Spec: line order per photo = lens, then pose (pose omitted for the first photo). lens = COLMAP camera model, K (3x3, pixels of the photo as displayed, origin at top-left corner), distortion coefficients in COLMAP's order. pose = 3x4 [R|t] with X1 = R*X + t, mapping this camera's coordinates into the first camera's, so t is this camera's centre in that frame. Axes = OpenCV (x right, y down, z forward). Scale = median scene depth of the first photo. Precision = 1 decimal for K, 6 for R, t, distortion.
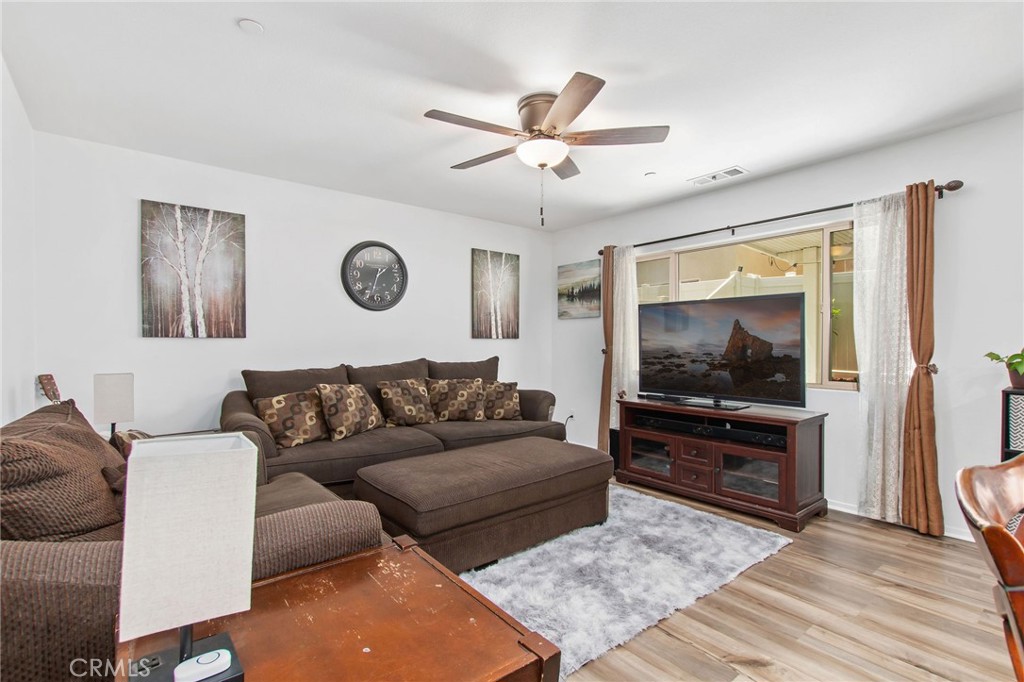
lens RADIAL K [[478.1, 0, 507.2], [0, 478.1, 349.8], [0, 0, 1]] dist [0.003269, 0.000149]
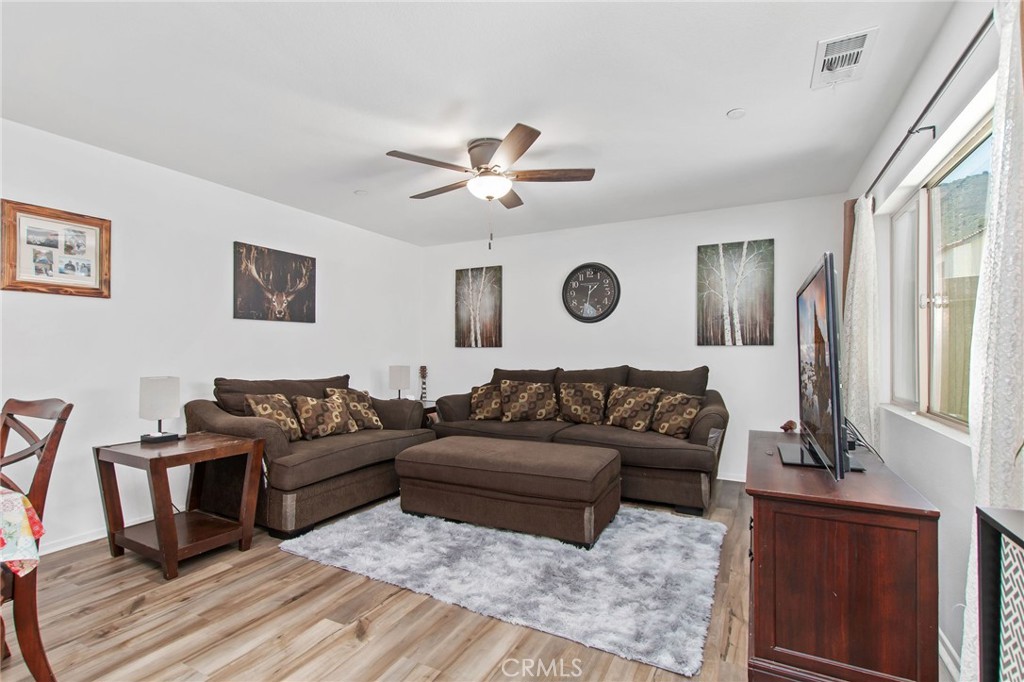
lens RADIAL K [[478.1, 0, 507.2], [0, 478.1, 349.8], [0, 0, 1]] dist [0.003269, 0.000149]
pose [[0.400764, 0.004265, -0.916171, 0.846485], [-0.009096, 0.999958, 0.000676, -0.017816], [0.916136, 0.008063, 0.400786, 0.419090]]
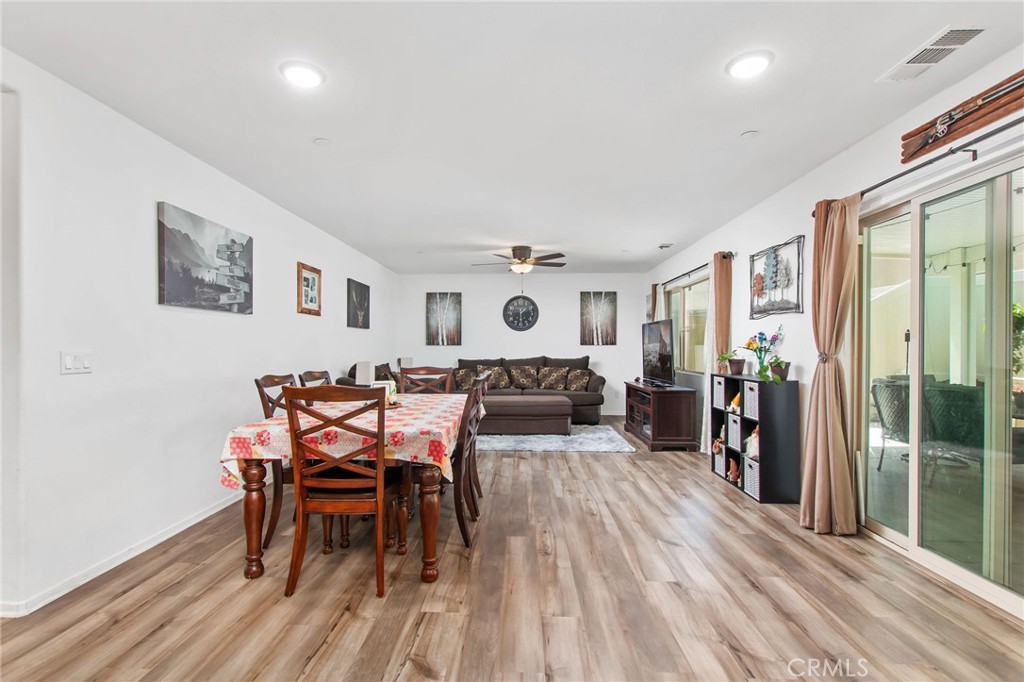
lens RADIAL K [[478.1, 0, 507.2], [0, 478.1, 349.8], [0, 0, 1]] dist [0.003269, 0.000149]
pose [[0.758977, 0.009322, -0.651051, 1.149897], [-0.010781, 0.999940, 0.001748, -0.009580], [0.651028, 0.005692, 0.759032, -0.627186]]
